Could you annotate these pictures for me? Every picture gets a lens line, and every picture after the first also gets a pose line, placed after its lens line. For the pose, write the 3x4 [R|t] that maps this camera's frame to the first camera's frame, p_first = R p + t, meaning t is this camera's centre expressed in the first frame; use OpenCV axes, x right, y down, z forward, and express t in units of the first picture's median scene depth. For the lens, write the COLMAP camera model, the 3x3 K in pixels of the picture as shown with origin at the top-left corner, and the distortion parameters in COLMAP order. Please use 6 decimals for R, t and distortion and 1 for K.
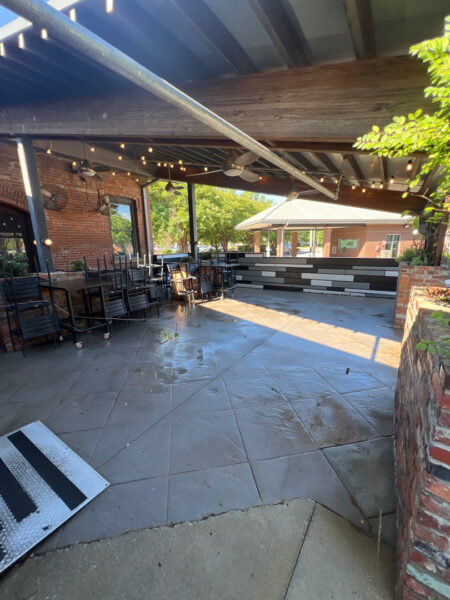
lens RADIAL K [[239.2, 0, 225.0], [0, 239.2, 300.0], [0, 0, 1]] dist [-0.001156, 0.000642]
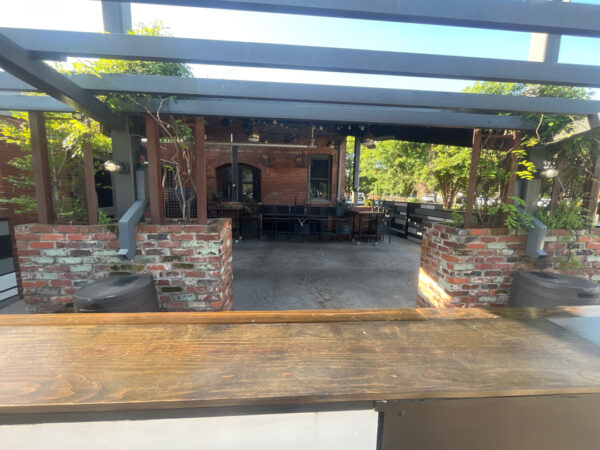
lens RADIAL K [[244.7, 0, 300.0], [0, 244.7, 225.0], [0, 0, 1]] dist [0.001208, 0.000168]
pose [[0.620651, 0.135822, -0.772234, 0.596589], [-0.212716, 0.977114, 0.000894, -0.031473], [0.754681, 0.163711, 0.635338, 0.138590]]
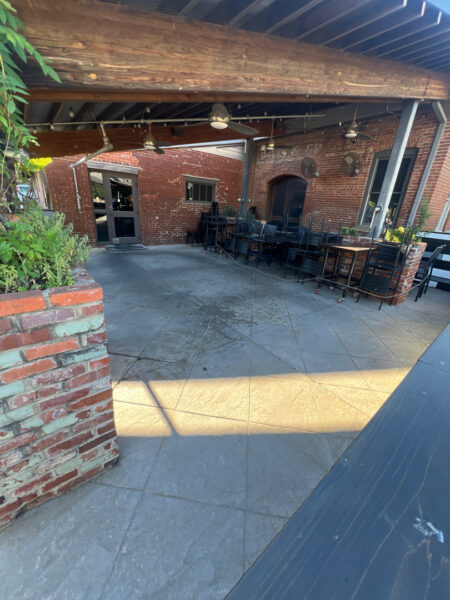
lens RADIAL K [[239.2, 0, 225.0], [0, 239.2, 300.0], [0, 0, 1]] dist [-0.001156, 0.000642]
pose [[-0.302075, 0.356445, -0.884137, 0.638976], [-0.275237, 0.855354, 0.438879, -0.199763], [0.912686, 0.375921, -0.160274, 0.828138]]
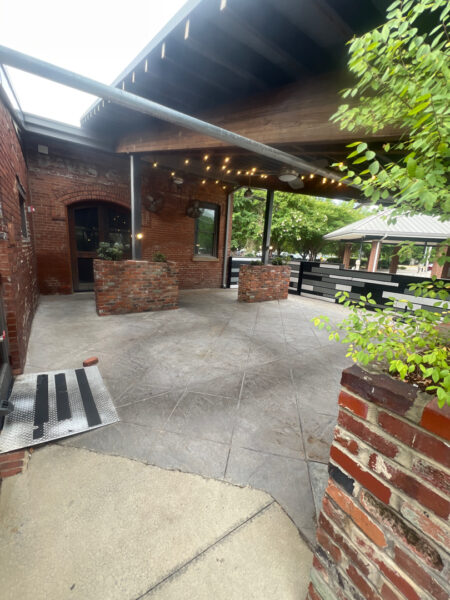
lens RADIAL K [[239.2, 0, 225.0], [0, 239.2, 300.0], [0, 0, 1]] dist [-0.001156, 0.000642]
pose [[0.932286, 0.147368, -0.330342, 0.080857], [-0.156520, 0.987674, -0.001120, 0.011051], [0.326105, 0.052749, 0.943861, -0.011231]]
